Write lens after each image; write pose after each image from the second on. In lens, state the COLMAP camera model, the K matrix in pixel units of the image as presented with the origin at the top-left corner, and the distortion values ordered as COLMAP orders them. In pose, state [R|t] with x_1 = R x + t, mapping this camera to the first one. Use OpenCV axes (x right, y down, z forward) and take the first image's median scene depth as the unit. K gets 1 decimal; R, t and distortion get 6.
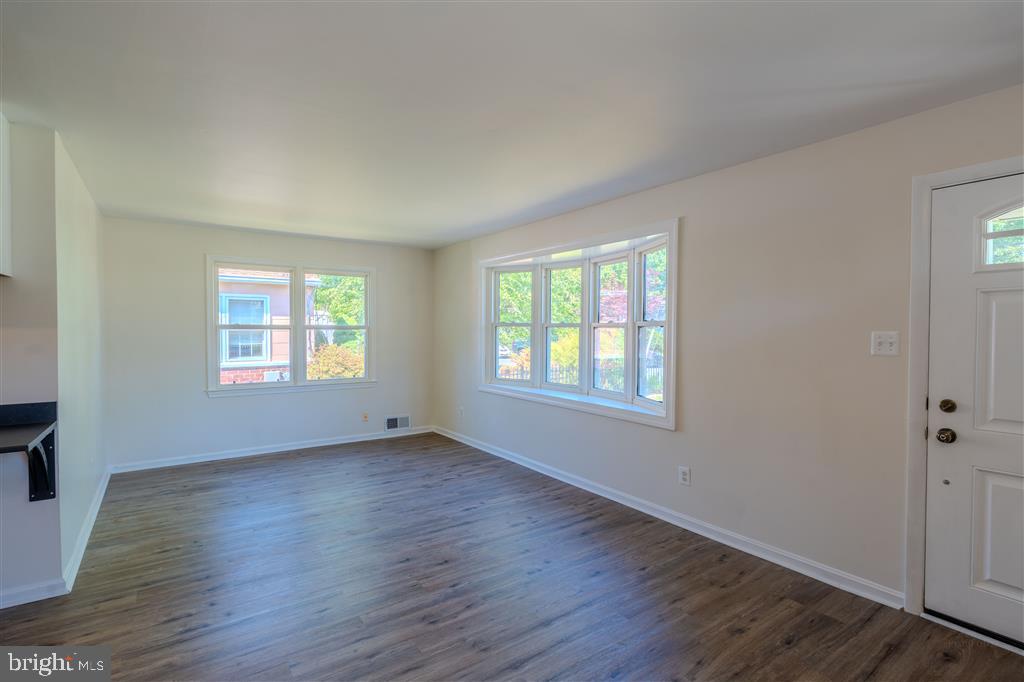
lens RADIAL K [[495.7, 0, 511.9], [0, 495.7, 338.1], [0, 0, 1]] dist [-0.004032, -0.000188]
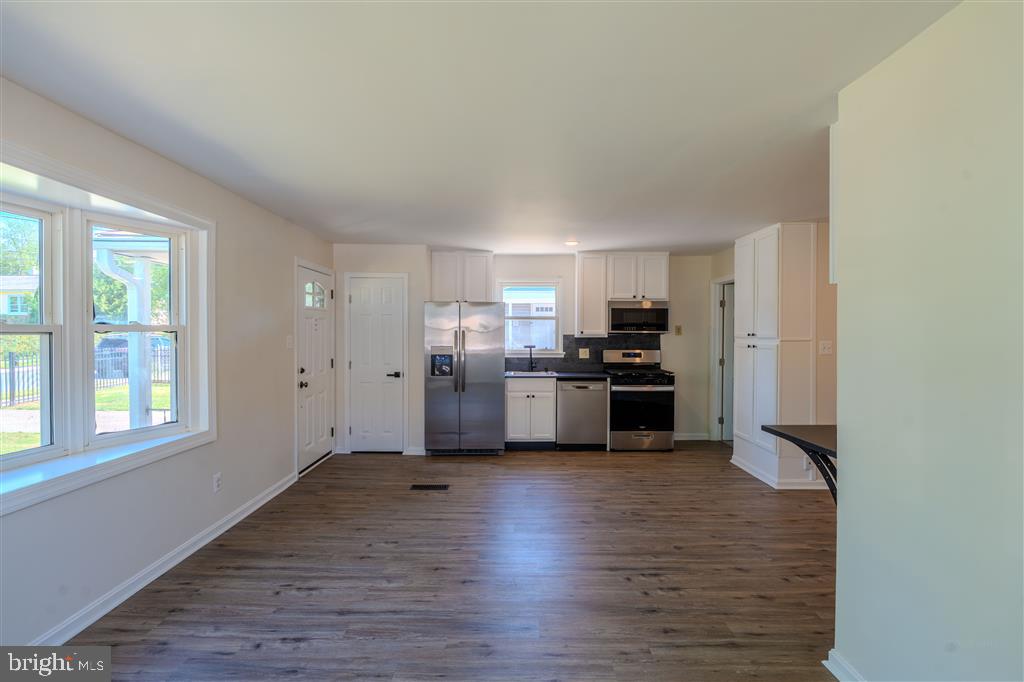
lens RADIAL K [[495.7, 0, 514.2], [0, 495.7, 339.5], [0, 0, 1]] dist [-0.004032, -0.000188]
pose [[-0.825203, -0.011431, 0.564721, -0.706387], [0.007145, 0.999504, 0.030673, -0.036692], [-0.564791, 0.029347, -0.824712, 1.479247]]
